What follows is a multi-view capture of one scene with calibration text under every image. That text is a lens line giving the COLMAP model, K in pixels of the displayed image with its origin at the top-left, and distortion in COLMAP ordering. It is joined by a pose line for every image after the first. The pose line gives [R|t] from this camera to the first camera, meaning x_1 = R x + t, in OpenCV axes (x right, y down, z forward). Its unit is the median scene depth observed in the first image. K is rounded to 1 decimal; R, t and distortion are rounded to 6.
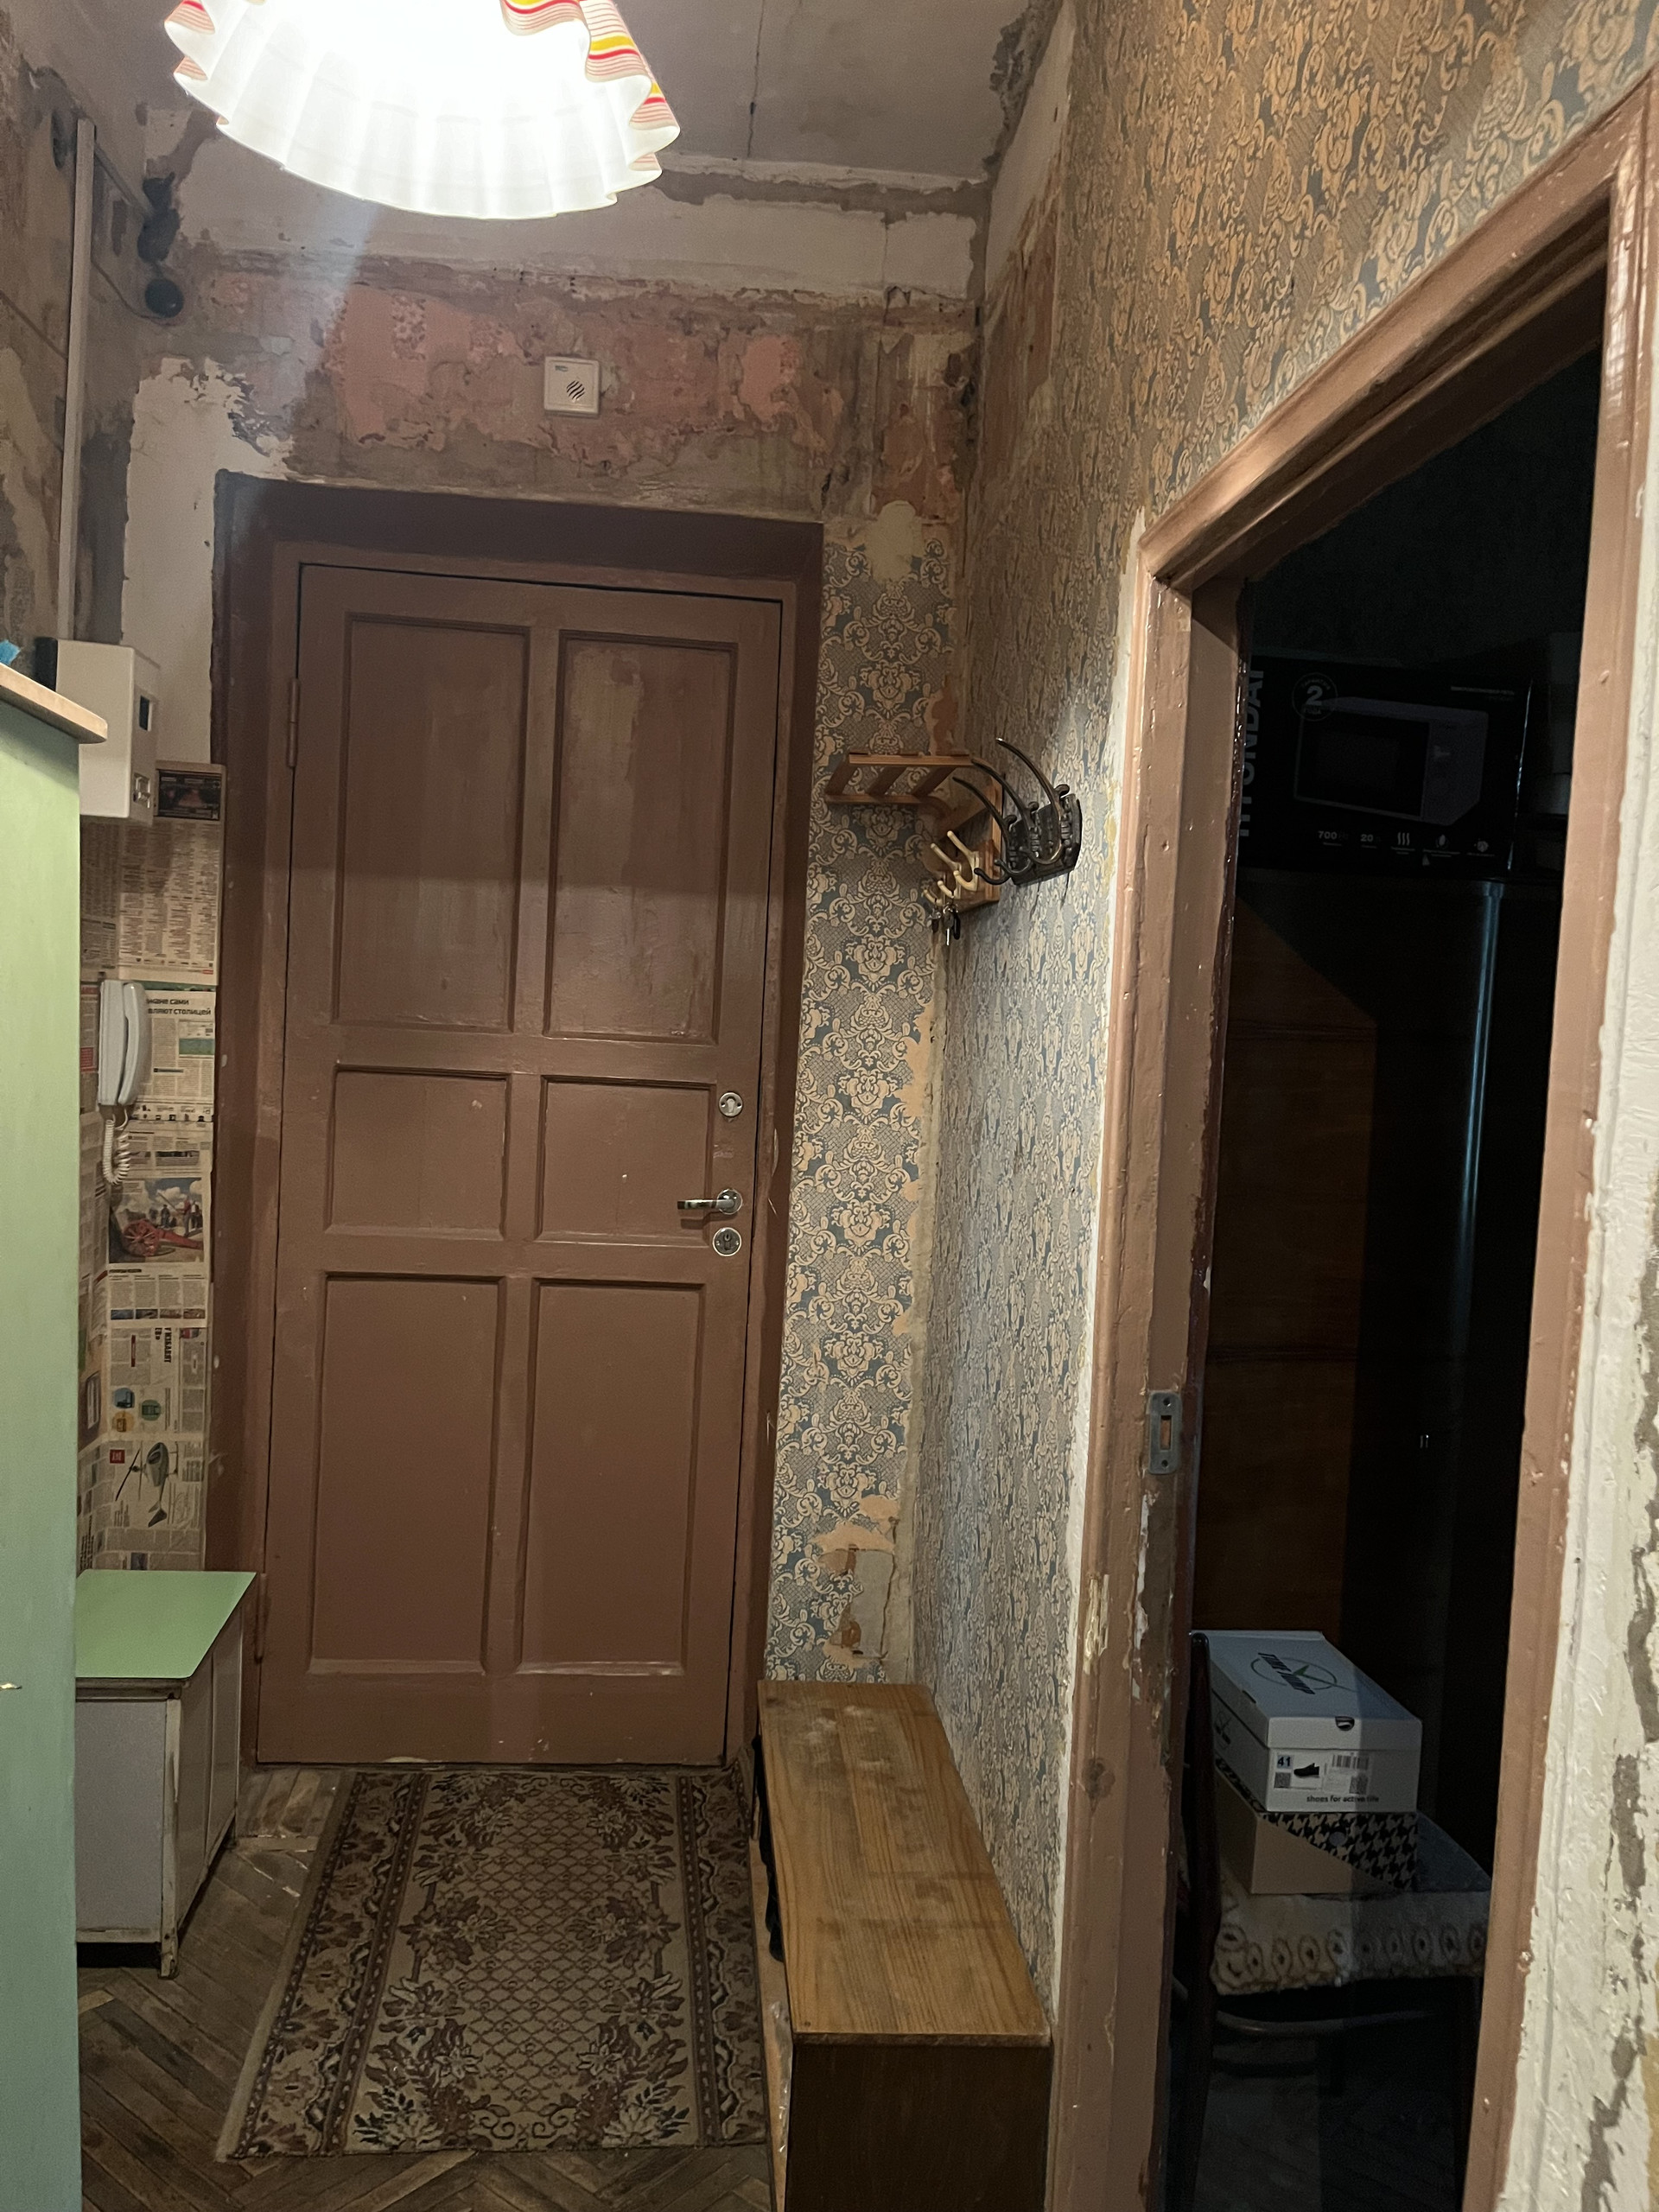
lens RADIAL K [[1719.1, 0, 829.4], [0, 1719.1, 1109.8], [0, 0, 1]] dist [0.065821, -0.090349]
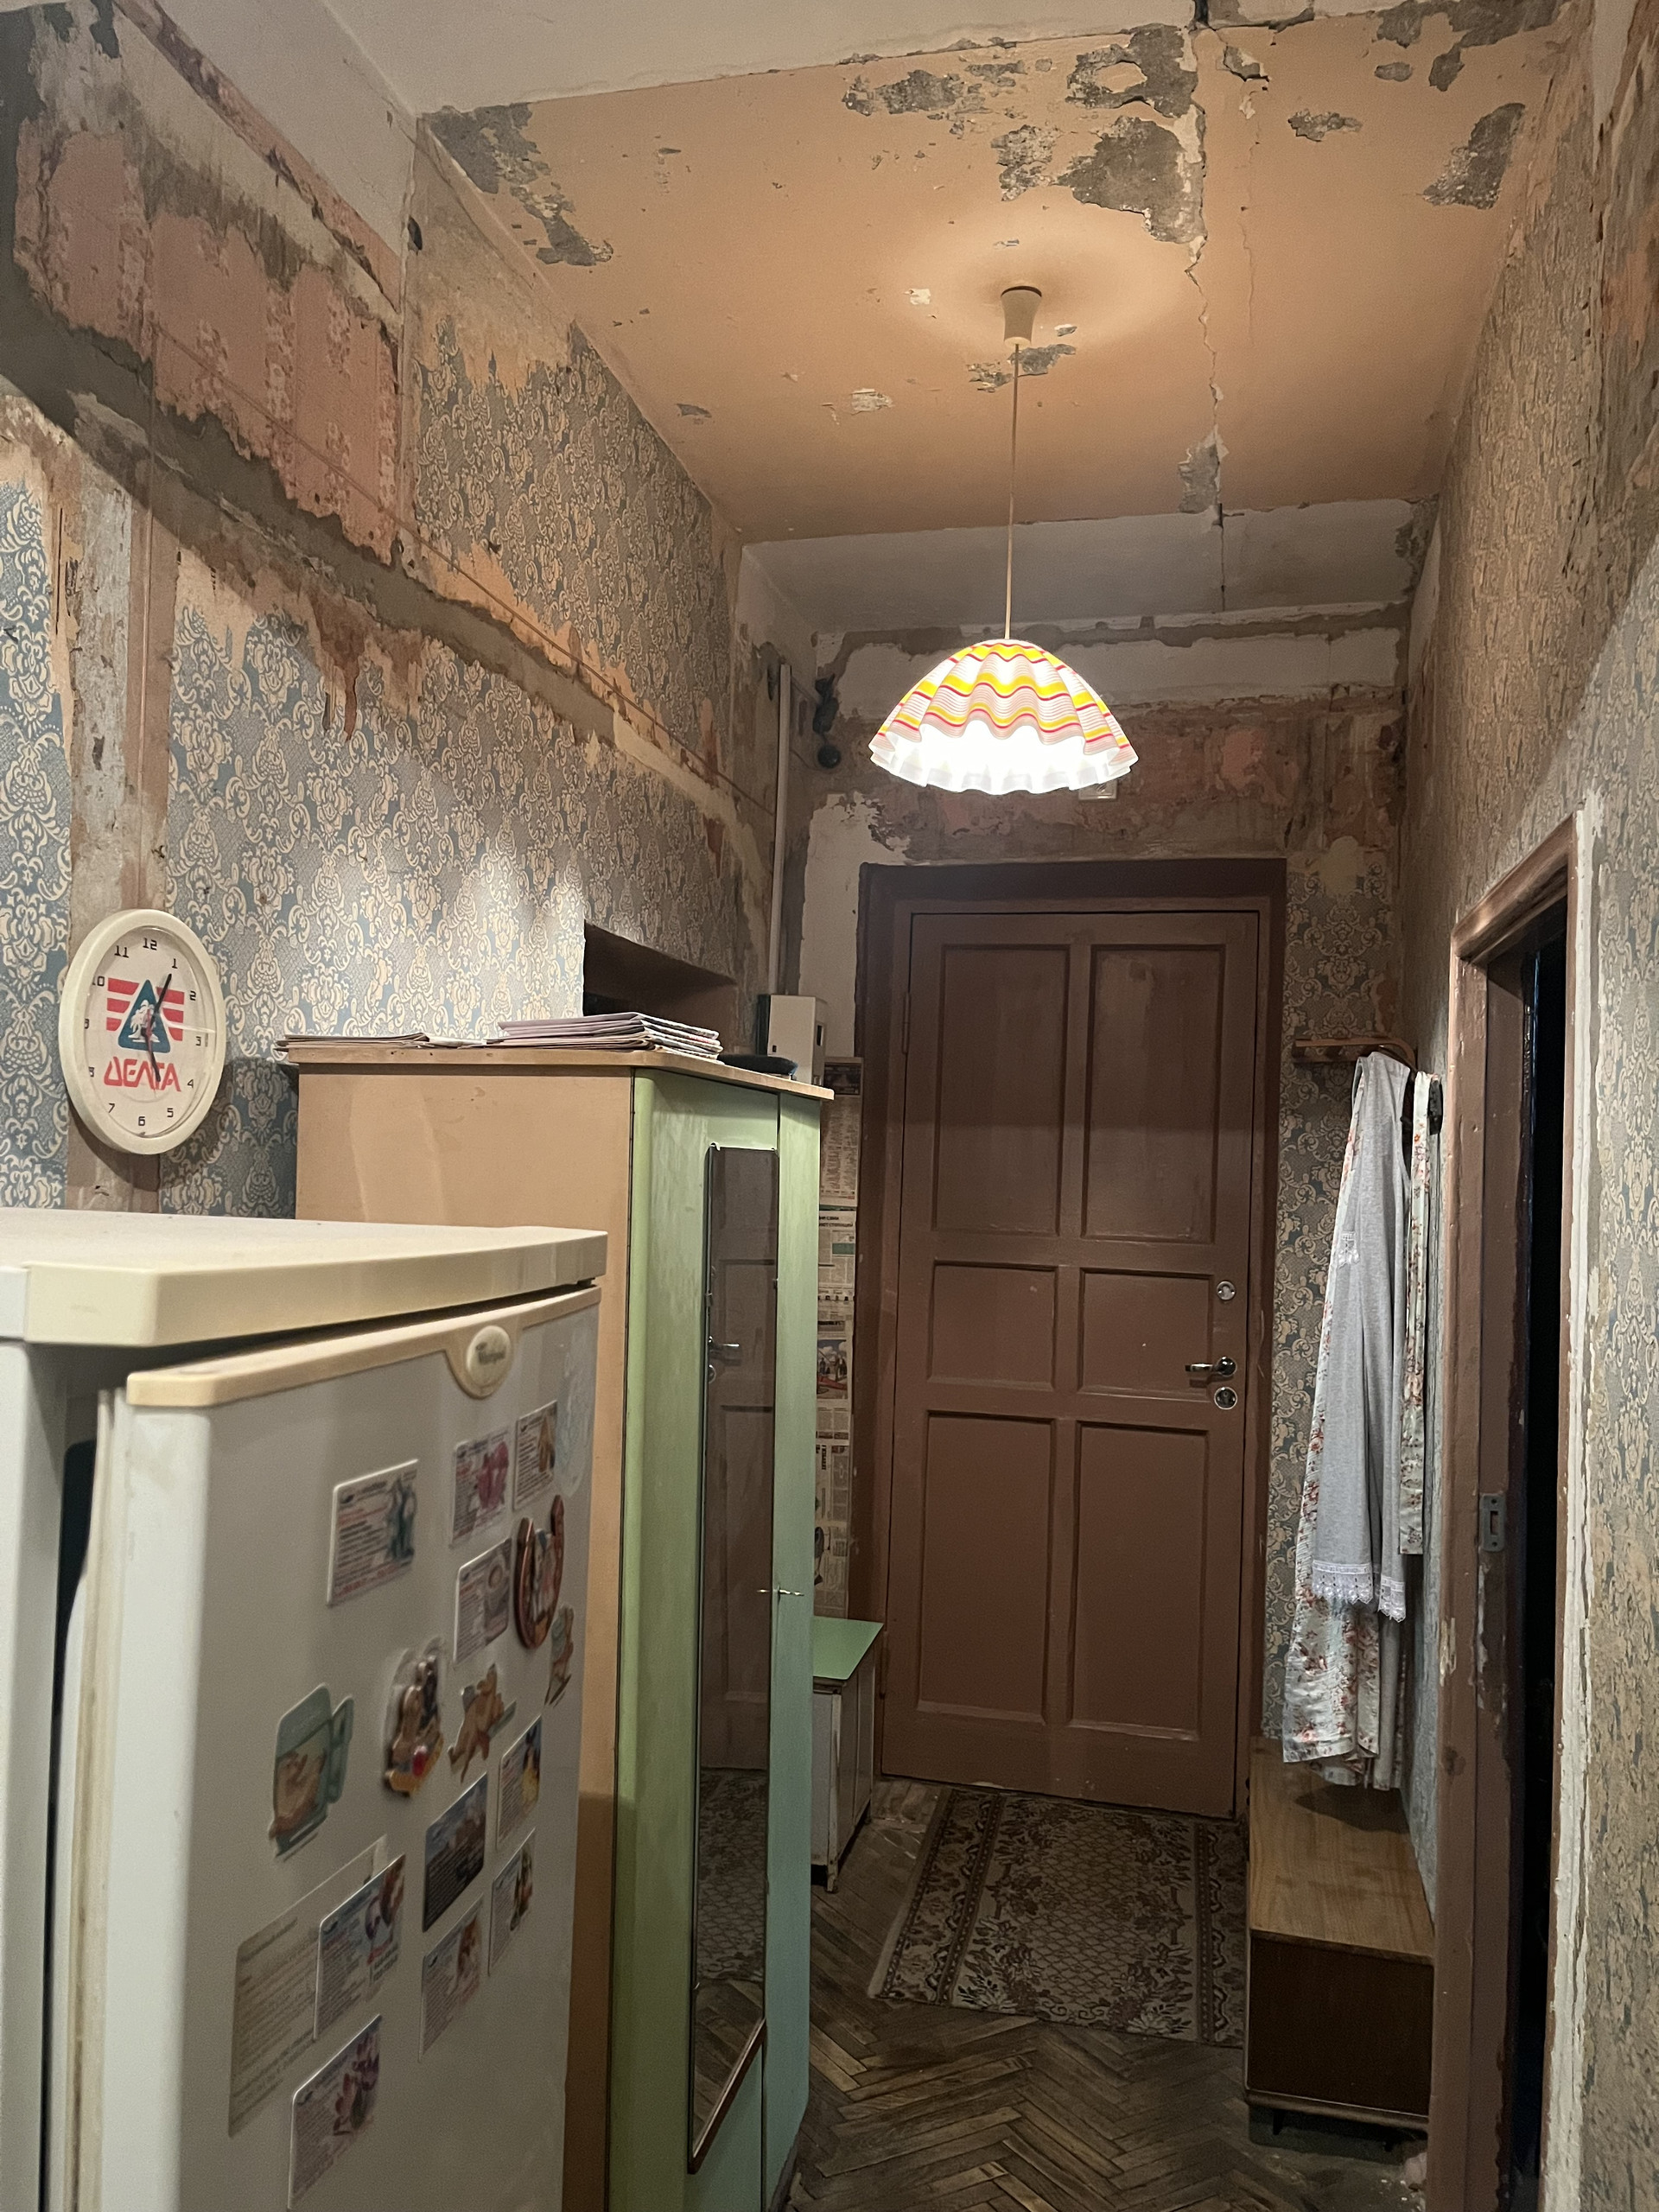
lens RADIAL K [[1719.1, 0, 827.8], [0, 1719.1, 1119.9], [0, 0, 1]] dist [0.065821, -0.090349]
pose [[0.947744, -0.025814, -0.317986, 0.083586], [-0.004576, 0.995519, -0.094454, -0.007829], [0.319000, 0.090973, 0.943379, -0.374903]]
